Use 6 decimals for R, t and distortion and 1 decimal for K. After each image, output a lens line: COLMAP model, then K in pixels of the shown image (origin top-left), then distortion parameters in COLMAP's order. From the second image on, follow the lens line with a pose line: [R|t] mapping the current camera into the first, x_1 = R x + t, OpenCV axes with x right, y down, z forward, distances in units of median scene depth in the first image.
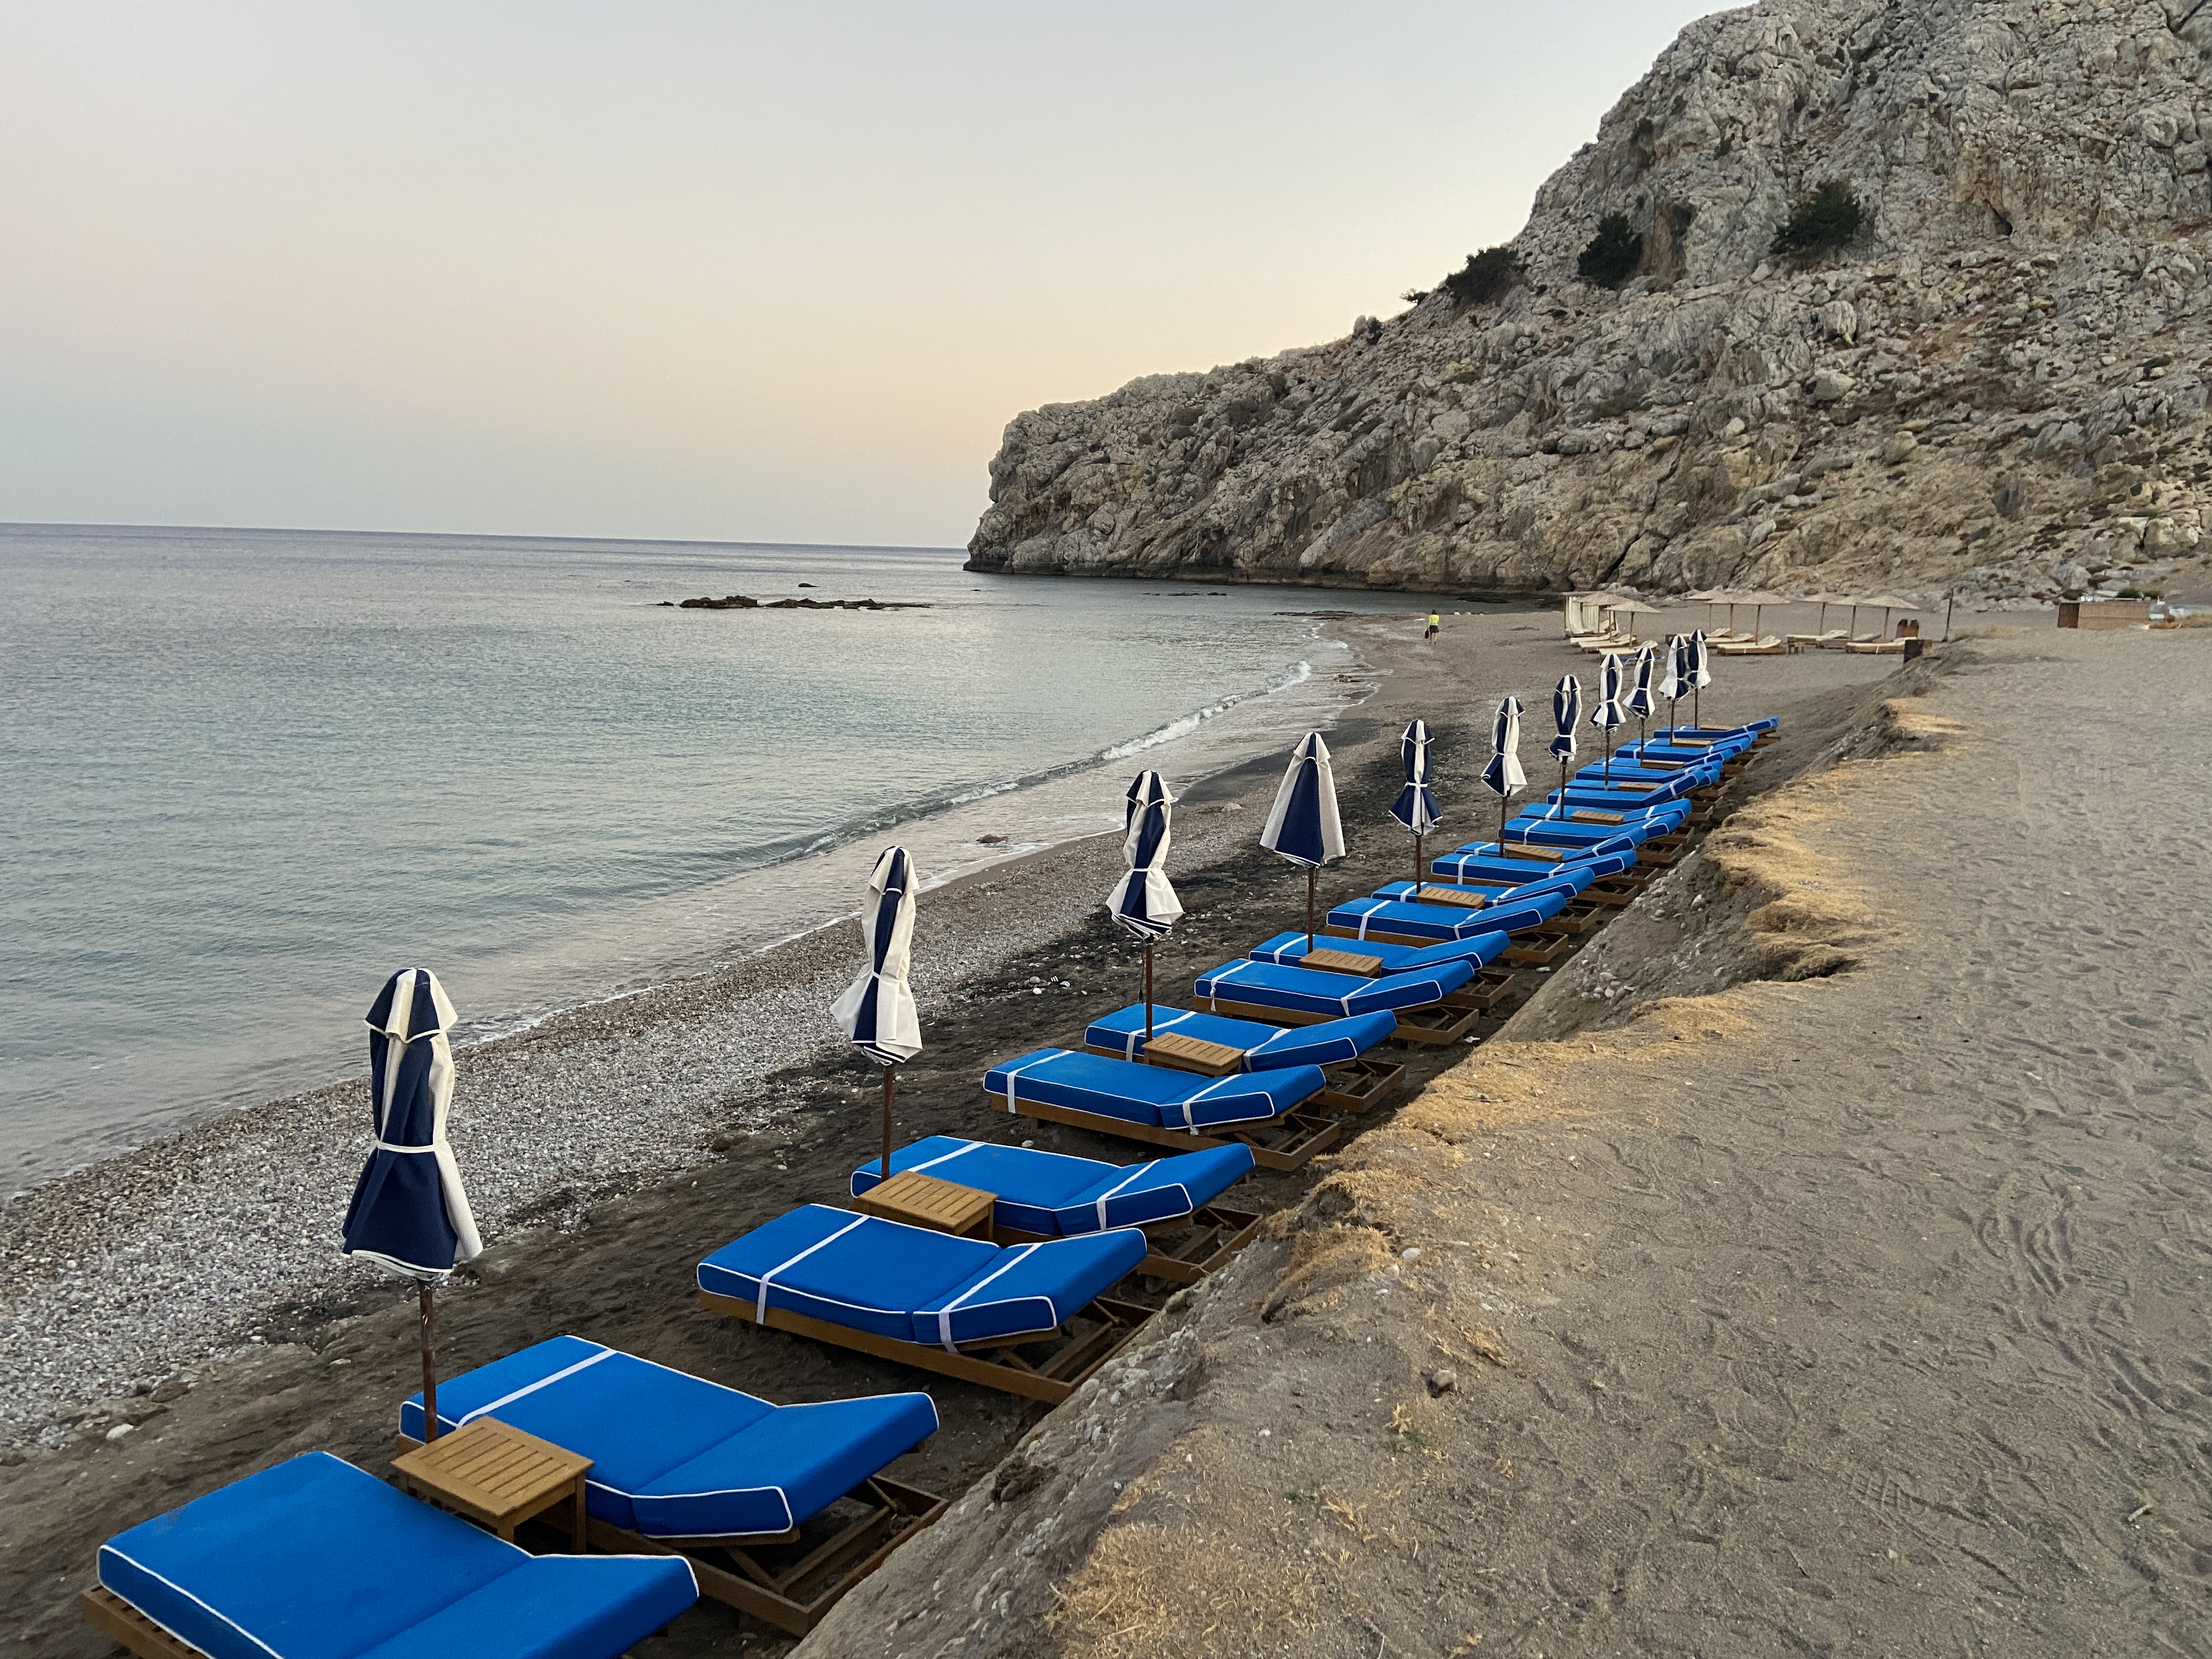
lens RADIAL K [[1690.8, 0, 1106.0], [0, 1690.8, 829.5], [0, 0, 1]] dist [0.078736, -0.099027]
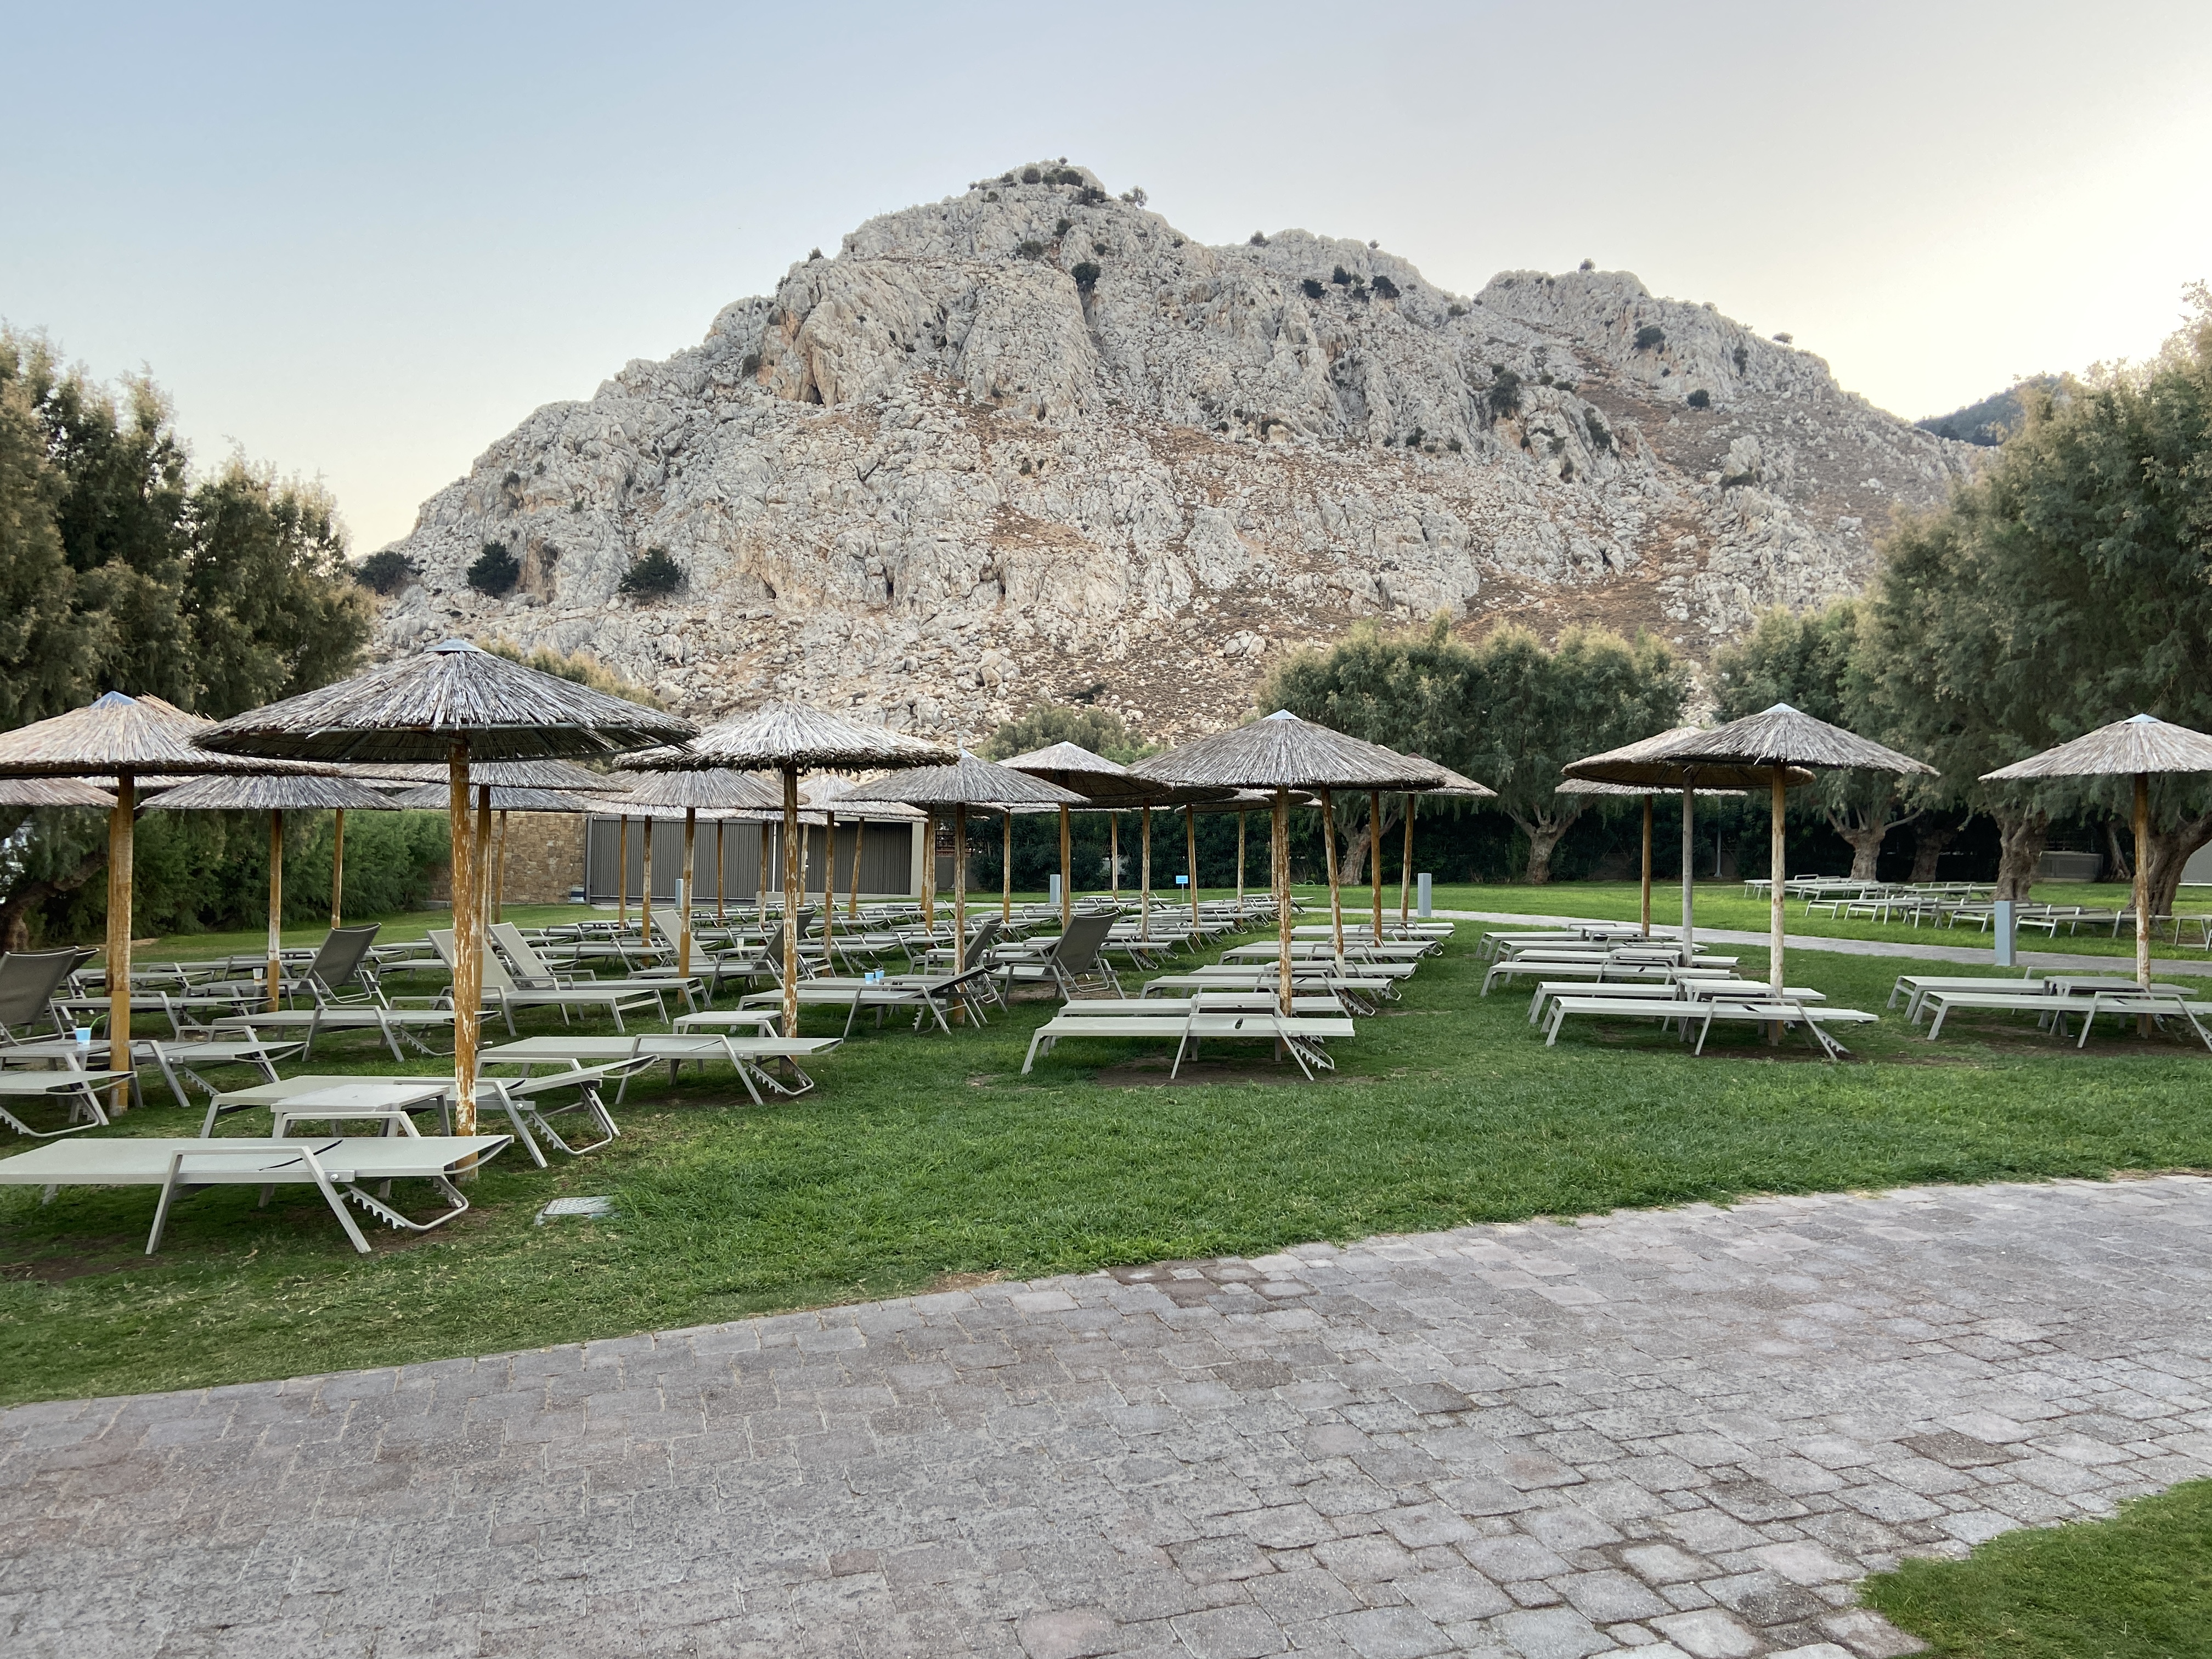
lens RADIAL K [[1673.8, 0, 1106.0], [0, 1673.8, 829.5], [0, 0, 1]] dist [0.105014, -0.001167]
pose [[0.791833, 0.000208, 0.610738, -0.132792], [0.083865, 0.990490, -0.109069, 0.037185], [-0.604953, 0.137584, 0.784285, -0.278869]]
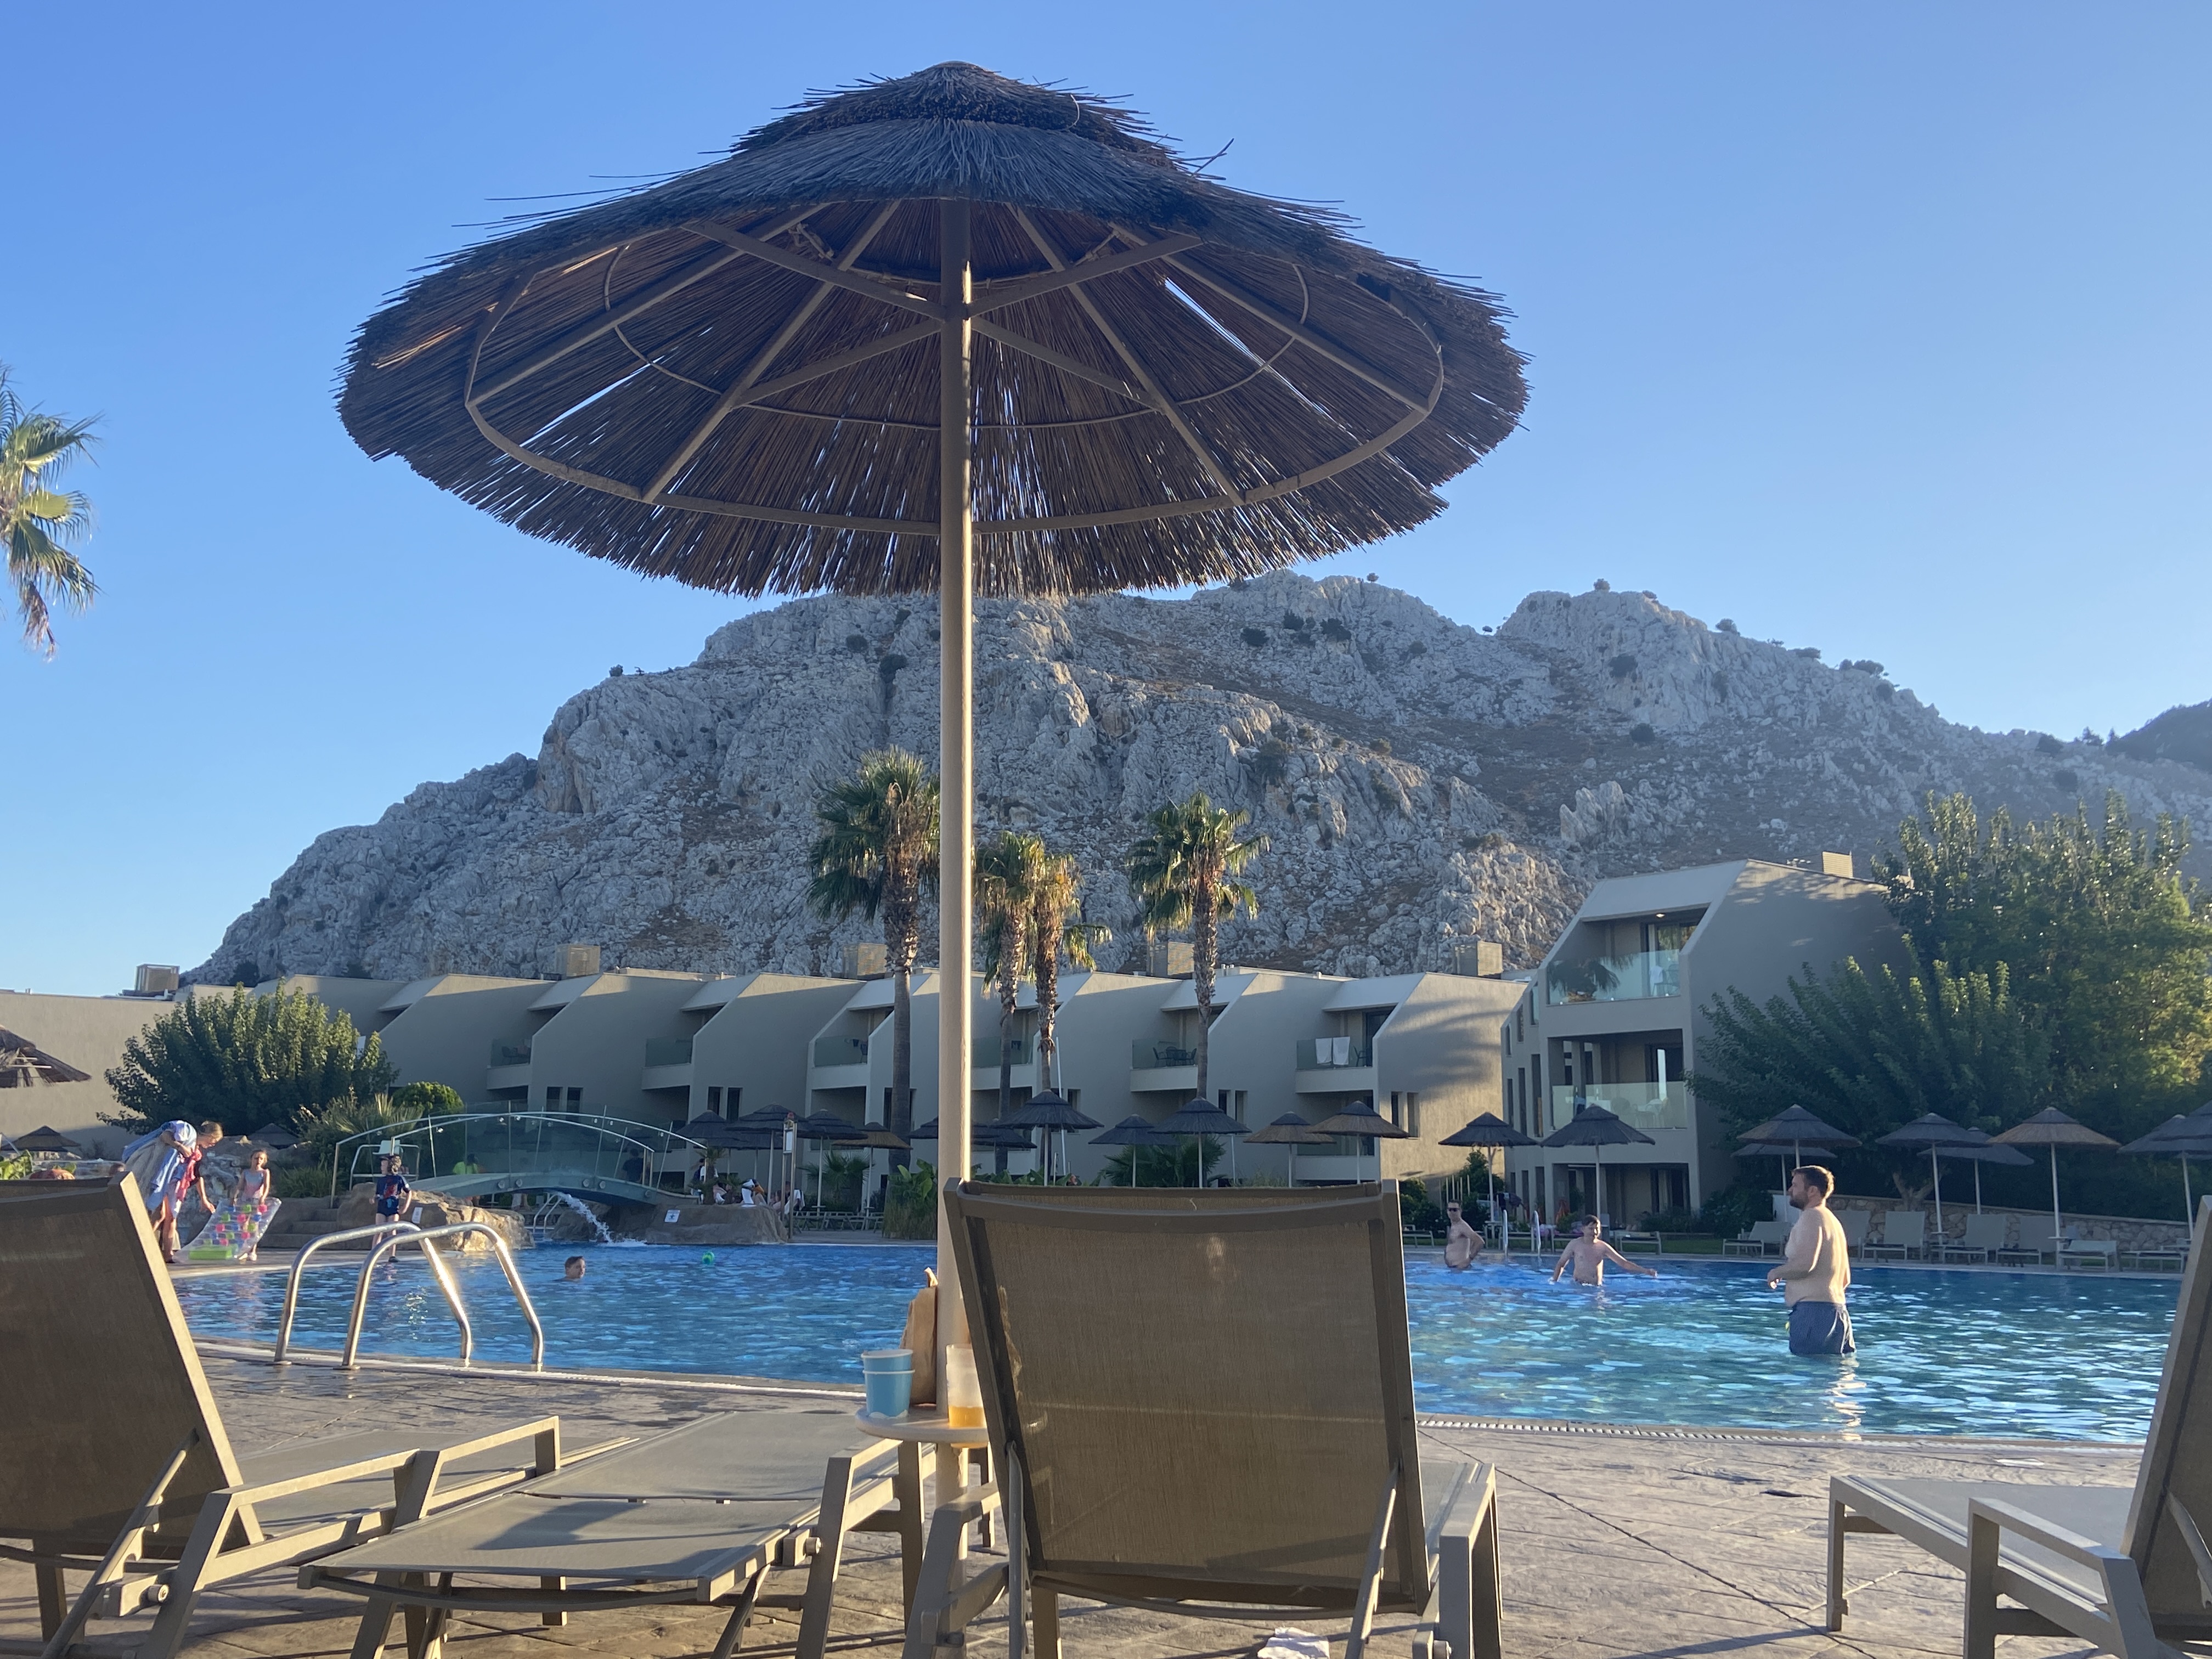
lens RADIAL K [[2084.6, 0, 1106.0], [0, 2084.6, 829.5], [0, 0, 1]] dist [0.116984, -0.001935]
pose [[0.899495, 0.071153, 0.431099, 0.184593], [0.070524, 0.950071, -0.303959, 0.135538], [-0.431202, 0.303813, 0.849566, -0.919938]]
